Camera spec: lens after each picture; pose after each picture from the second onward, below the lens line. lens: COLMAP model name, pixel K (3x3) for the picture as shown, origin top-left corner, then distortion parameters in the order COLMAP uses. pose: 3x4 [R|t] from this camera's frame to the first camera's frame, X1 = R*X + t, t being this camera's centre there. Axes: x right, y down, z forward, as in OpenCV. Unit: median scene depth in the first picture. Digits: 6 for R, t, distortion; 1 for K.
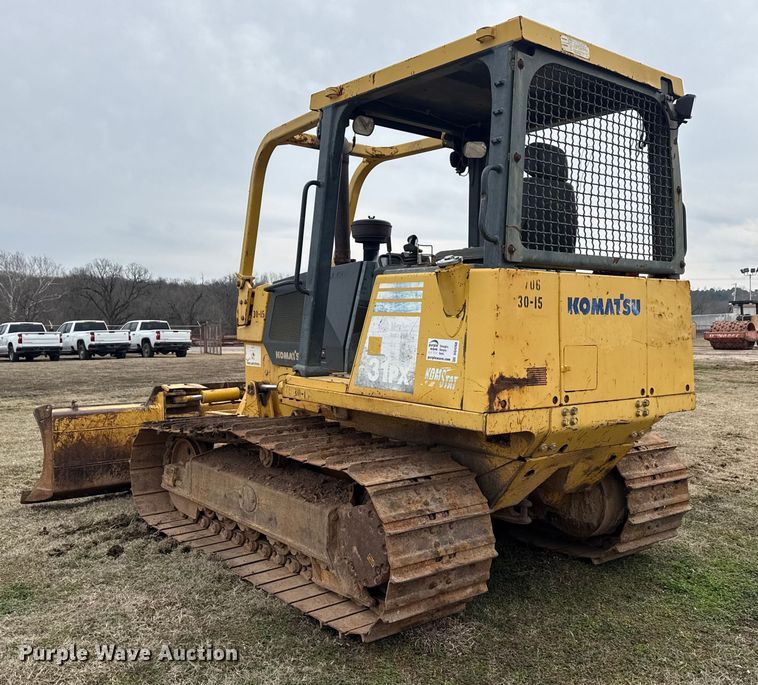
lens RADIAL K [[728.1, 0, 379.0], [0, 728.1, 342.5], [0, 0, 1]] dist [0.145975, 0.001359]
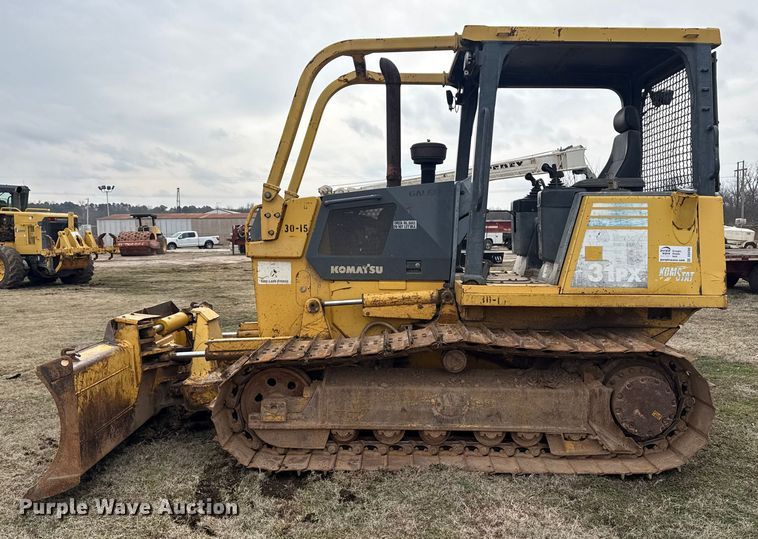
lens RADIAL K [[661.6, 0, 379.0], [0, 661.6, 269.5], [0, 0, 1]] dist [0.076388, -0.017610]
pose [[0.640329, -0.050906, 0.766412, -1.125197], [0.029411, 0.998695, 0.041763, -0.026601], [-0.767537, -0.004201, 0.640991, 0.559148]]
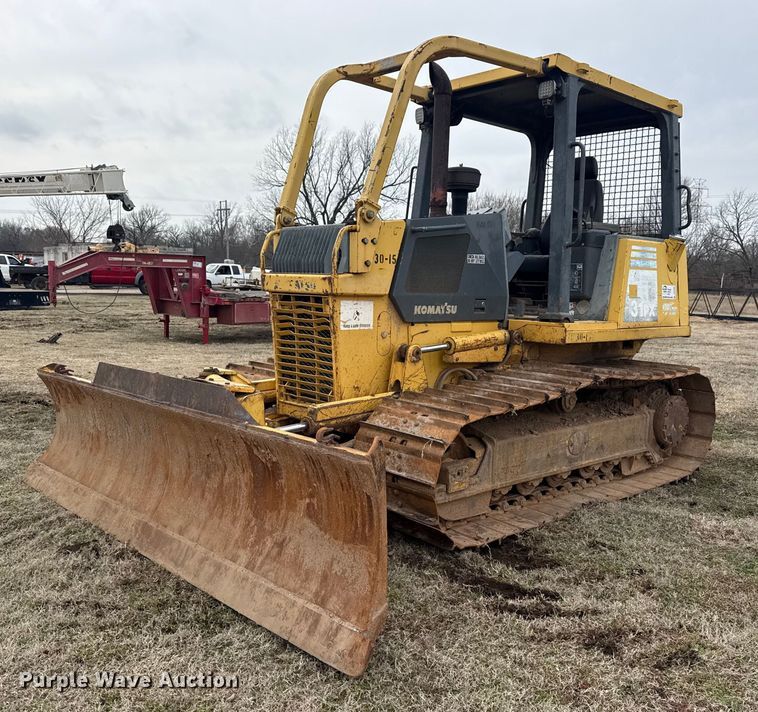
lens RADIAL K [[759.8, 0, 379.0], [0, 759.8, 356.0], [0, 0, 1]] dist [0.055155, -0.014892]
pose [[-0.061347, -0.111538, 0.991865, -1.430279], [0.008030, 0.993649, 0.112235, -0.040211], [-0.998084, 0.014850, -0.060061, 1.582634]]
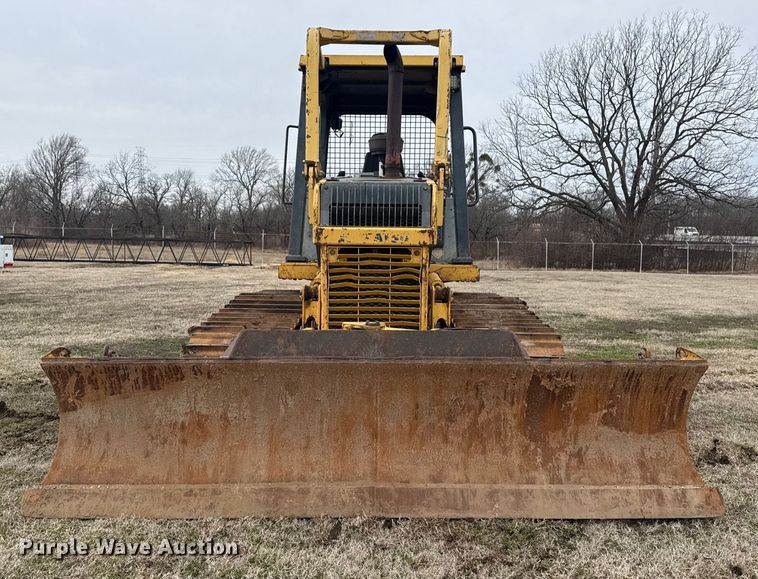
lens RADIAL K [[719.5, 0, 349.8], [0, 719.5, 296.7], [0, 0, 1]] dist [0.095298, -0.237411]
pose [[-0.775804, -0.067903, 0.627310, -0.942854], [-0.000502, 0.994259, 0.107002, -0.048757], [-0.630974, 0.082697, -0.771384, 2.596910]]
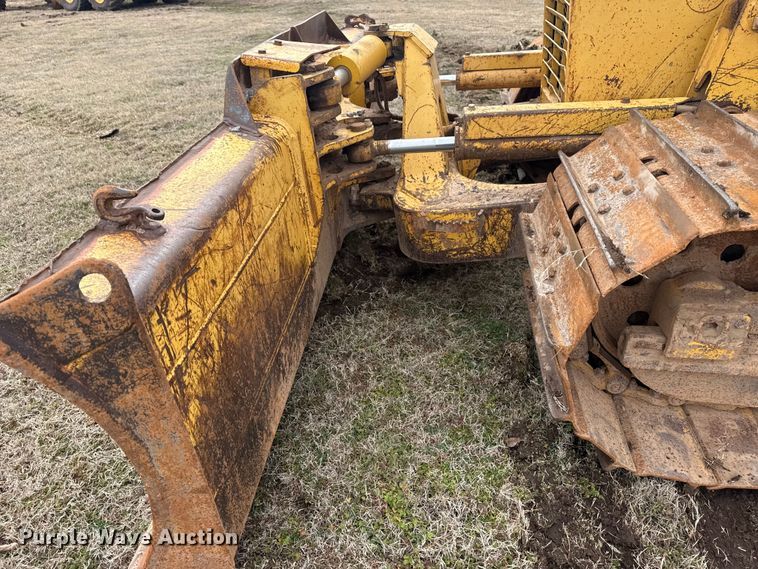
lens RADIAL K [[530.9, 0, 379.0], [0, 530.9, 284.5], [0, 0, 1]] dist [0.024463, -0.001661]
pose [[0.717217, -0.394661, 0.574320, -0.712572], [0.057094, 0.854675, 0.516015, 0.047991], [-0.694507, -0.337304, 0.635520, 1.350294]]
